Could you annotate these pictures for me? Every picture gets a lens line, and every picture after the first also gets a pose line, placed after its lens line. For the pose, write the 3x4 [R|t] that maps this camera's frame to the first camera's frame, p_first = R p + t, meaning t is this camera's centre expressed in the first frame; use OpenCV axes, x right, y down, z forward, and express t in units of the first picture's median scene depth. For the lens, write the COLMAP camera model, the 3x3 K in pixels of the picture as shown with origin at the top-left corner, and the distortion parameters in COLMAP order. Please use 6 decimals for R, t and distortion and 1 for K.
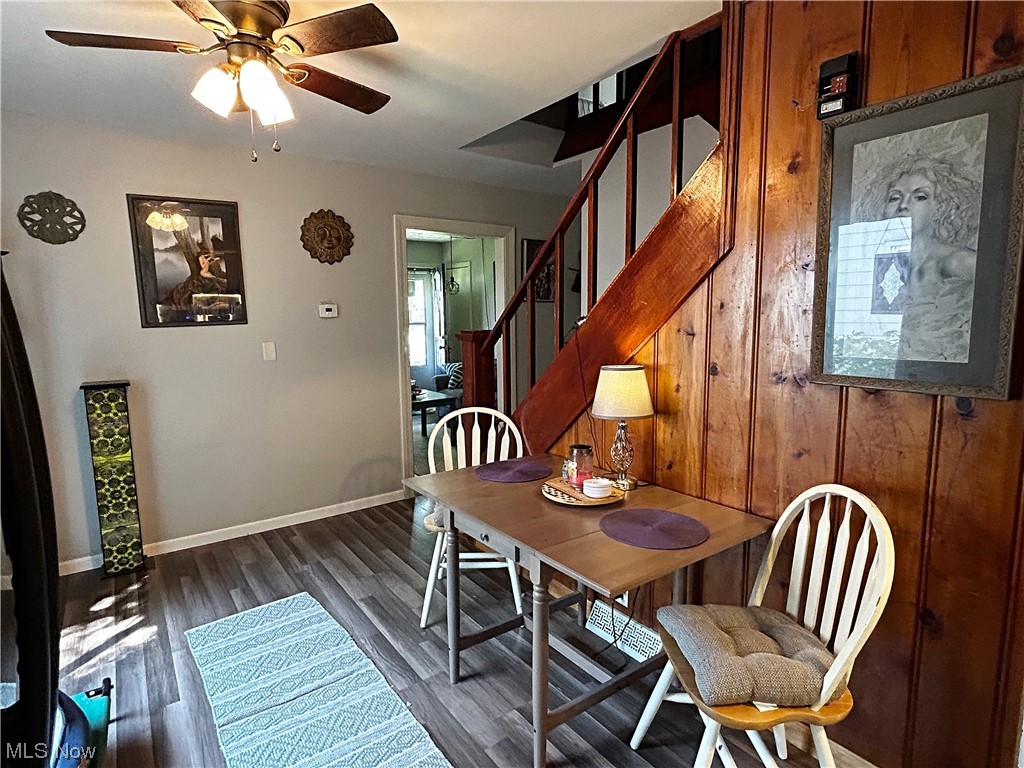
lens RADIAL K [[548.8, 0, 514.4], [0, 548.8, 381.2], [0, 0, 1]] dist [-0.003447, 0.000335]
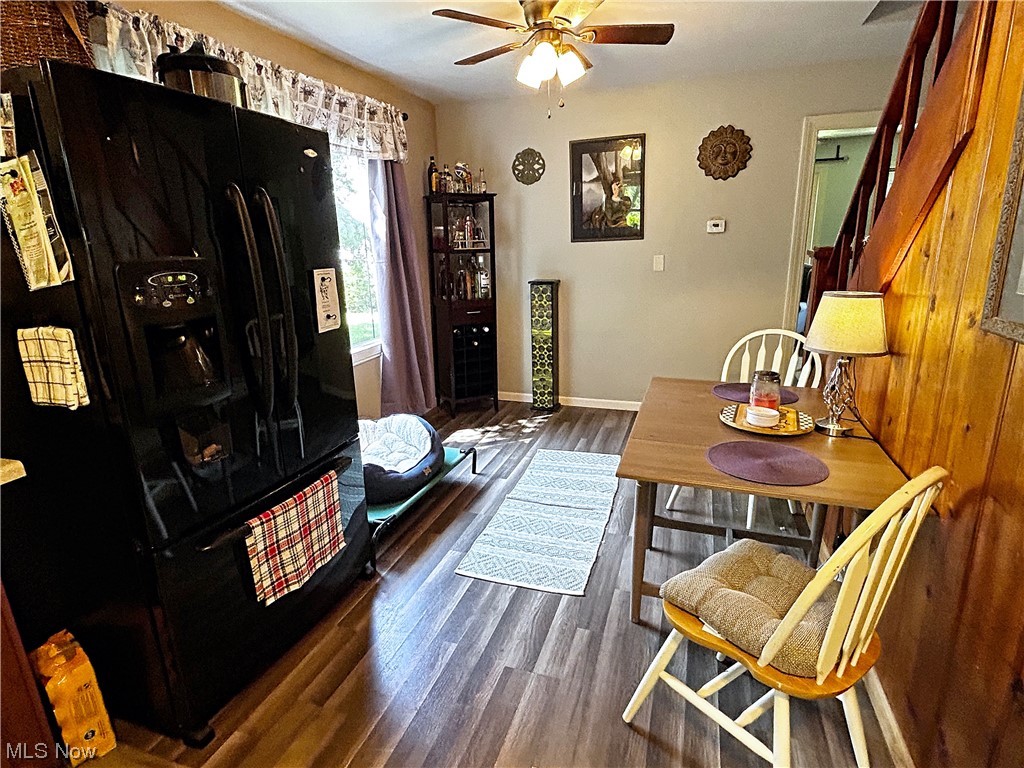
lens RADIAL K [[548.8, 0, 512.9], [0, 548.8, 386.1], [0, 0, 1]] dist [-0.003447, 0.000335]
pose [[0.576582, 0.211465, -0.789200, 0.430004], [-0.083074, 0.976093, 0.200850, -0.009100], [0.812805, -0.050244, 0.580365, 0.061019]]
